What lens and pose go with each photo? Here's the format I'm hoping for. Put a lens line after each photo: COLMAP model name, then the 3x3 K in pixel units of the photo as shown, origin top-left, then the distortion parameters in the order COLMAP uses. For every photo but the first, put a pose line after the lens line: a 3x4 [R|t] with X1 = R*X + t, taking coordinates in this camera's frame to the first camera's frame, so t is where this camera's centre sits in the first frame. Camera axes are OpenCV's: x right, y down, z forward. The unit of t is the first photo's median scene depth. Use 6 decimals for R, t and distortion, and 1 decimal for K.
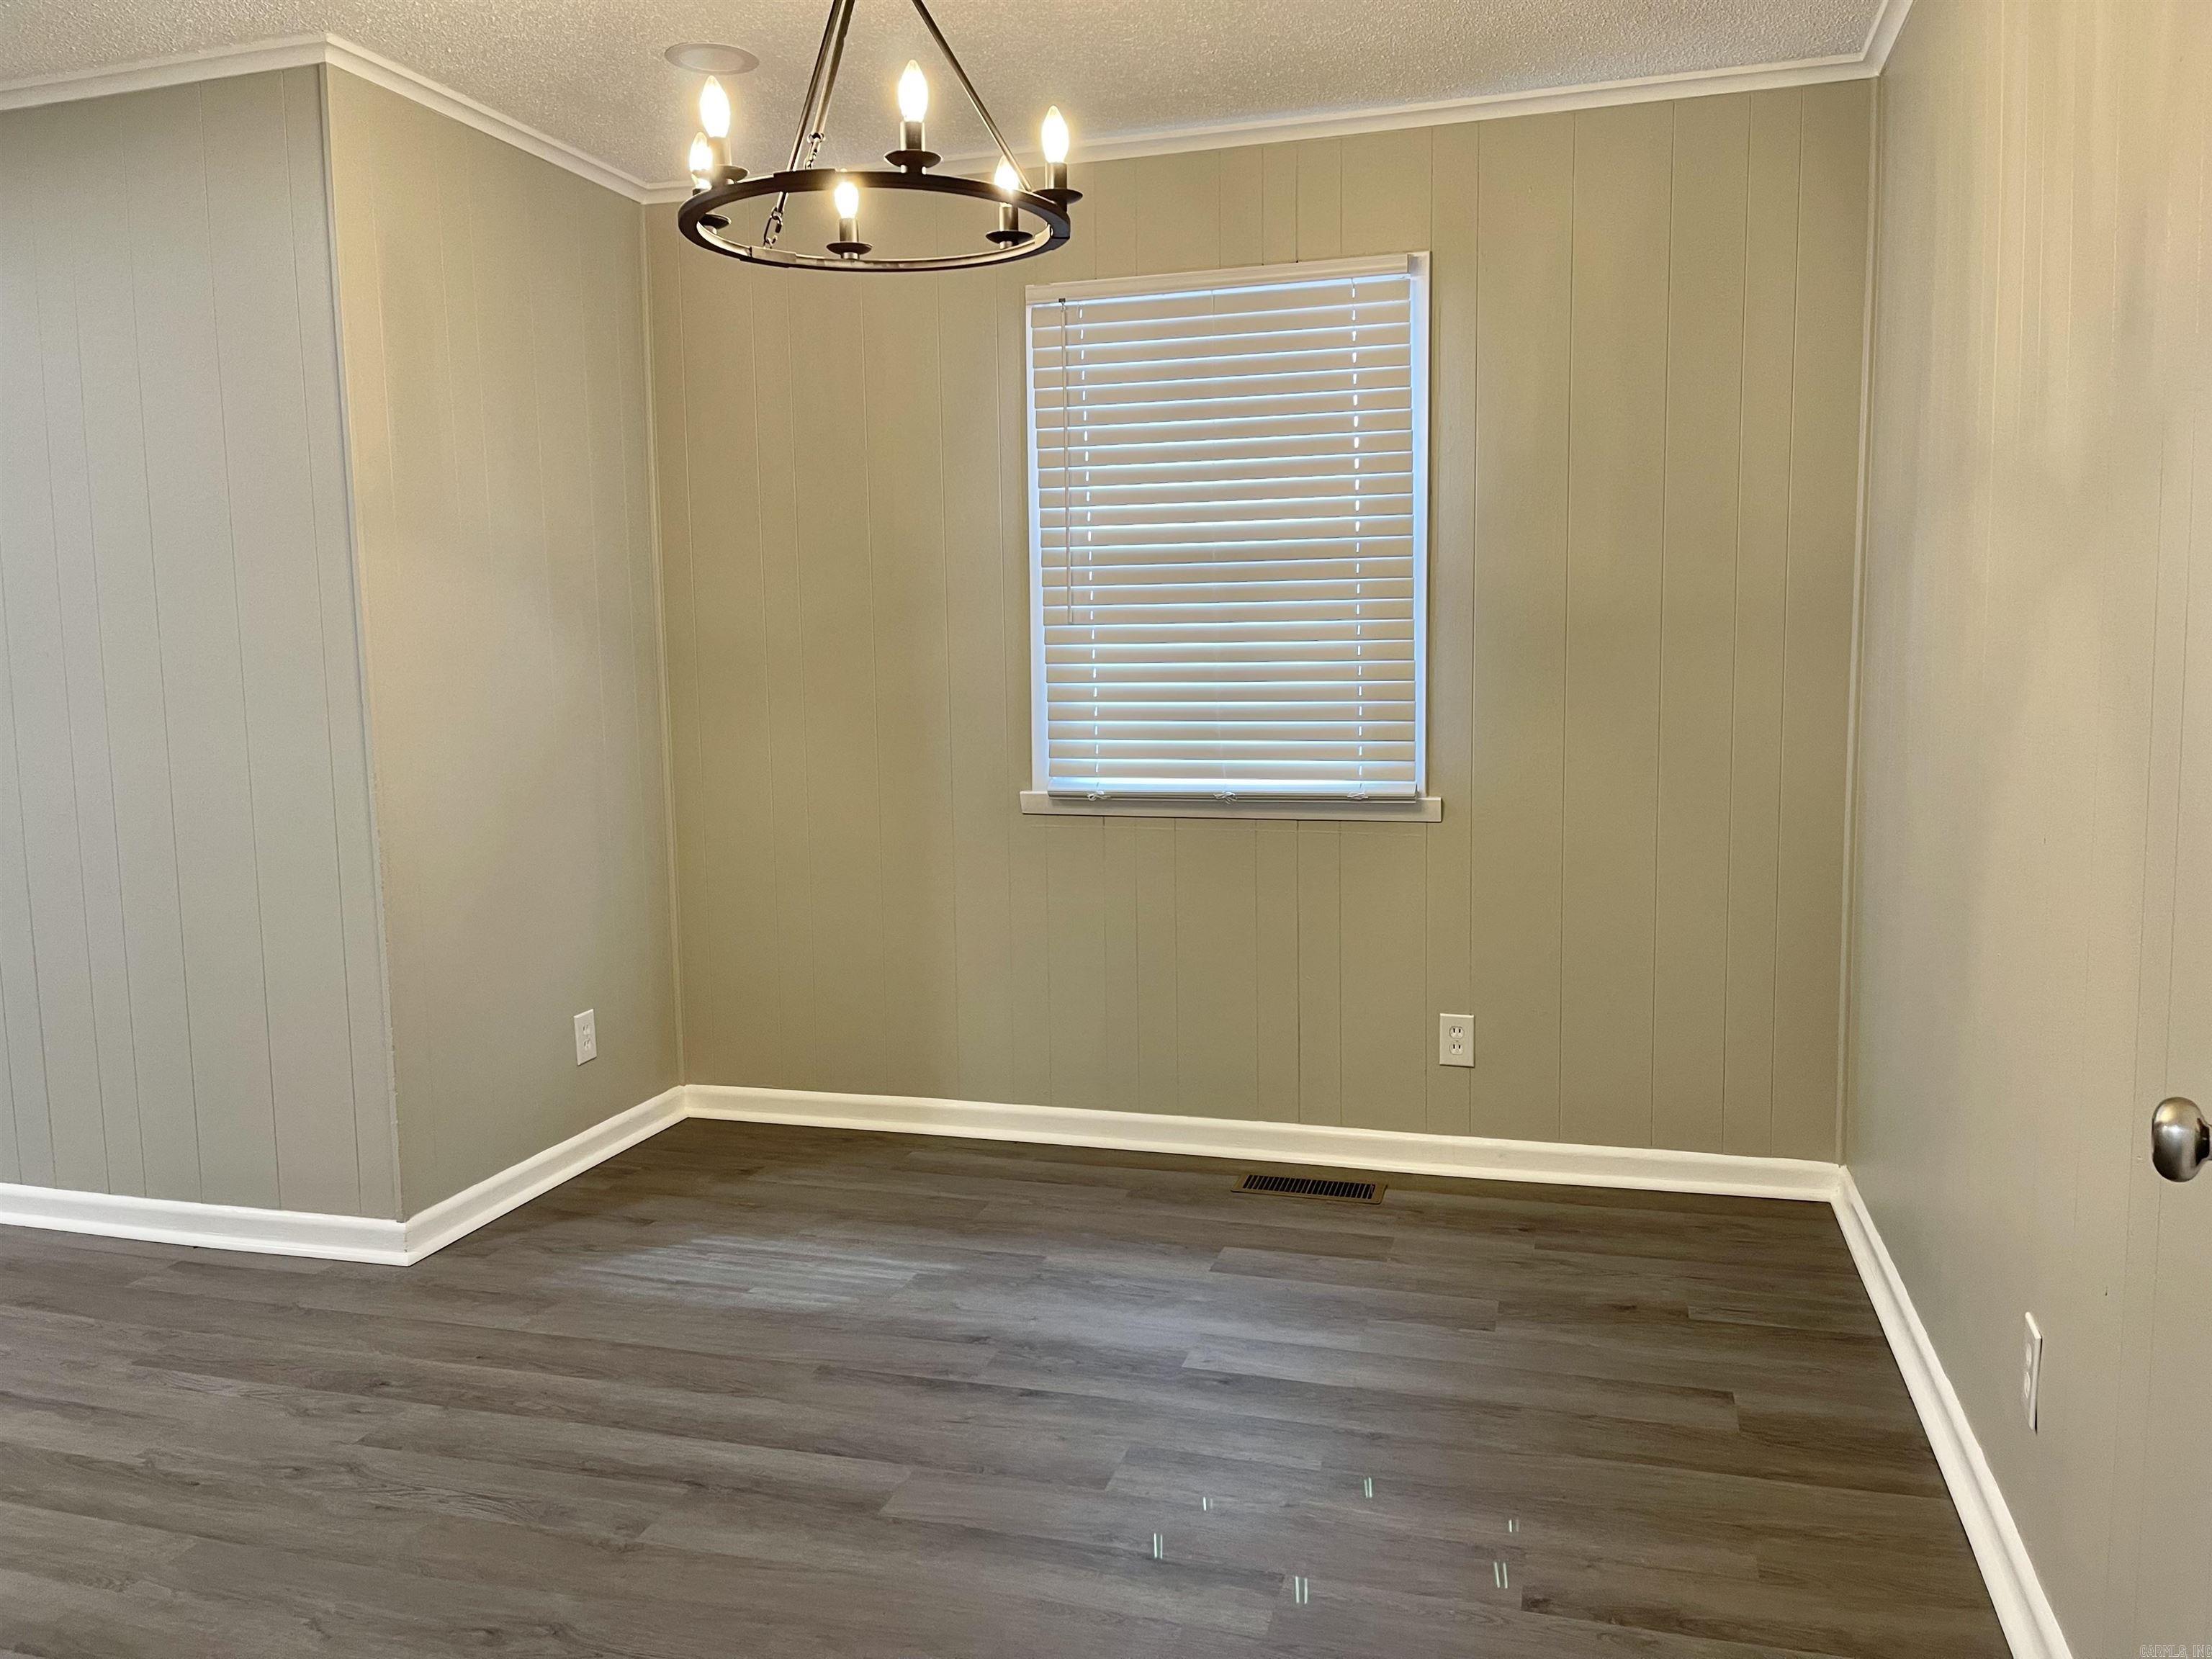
lens RADIAL K [[1673.7, 0, 1107.1], [0, 1673.7, 829.6], [0, 0, 1]] dist [0.068500, -0.088610]
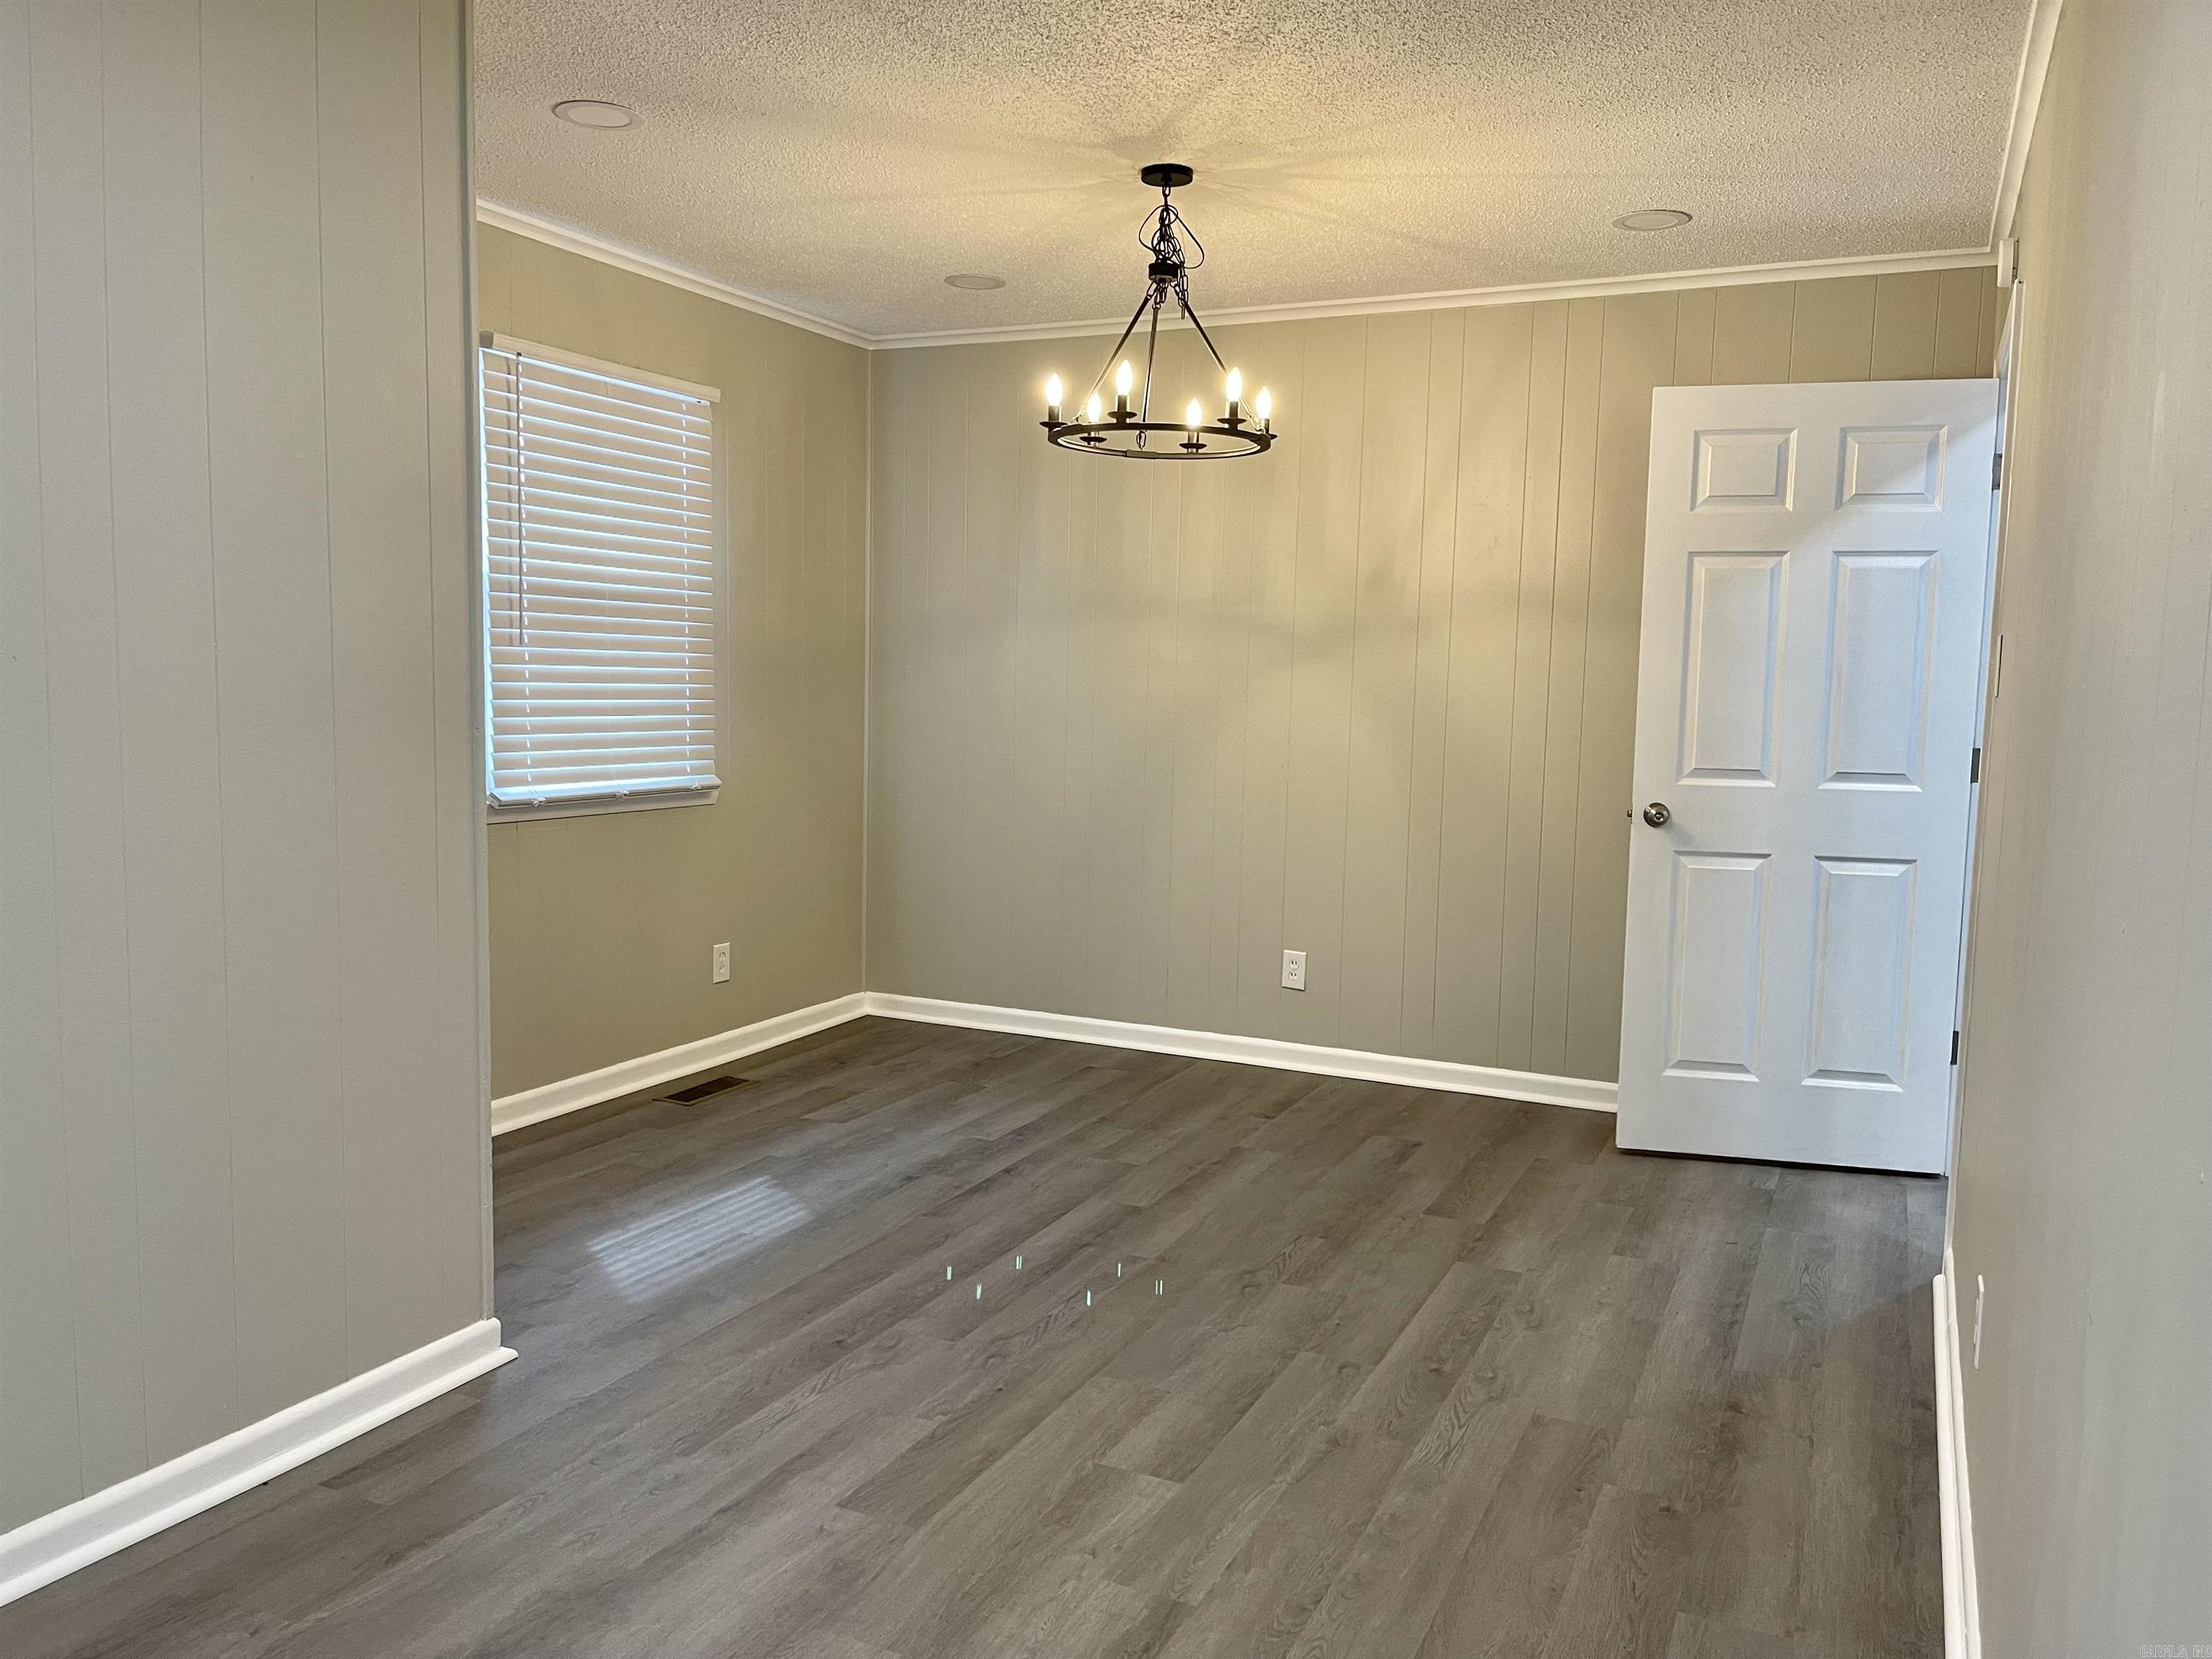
lens RADIAL K [[1673.7, 0, 1099.6], [0, 1673.7, 819.1], [0, 0, 1]] dist [0.068500, -0.088610]
pose [[0.153592, -0.069876, 0.985661, -1.292532], [0.085077, 0.994728, 0.057262, -0.051016], [-0.984465, 0.075062, 0.158727, 0.566167]]
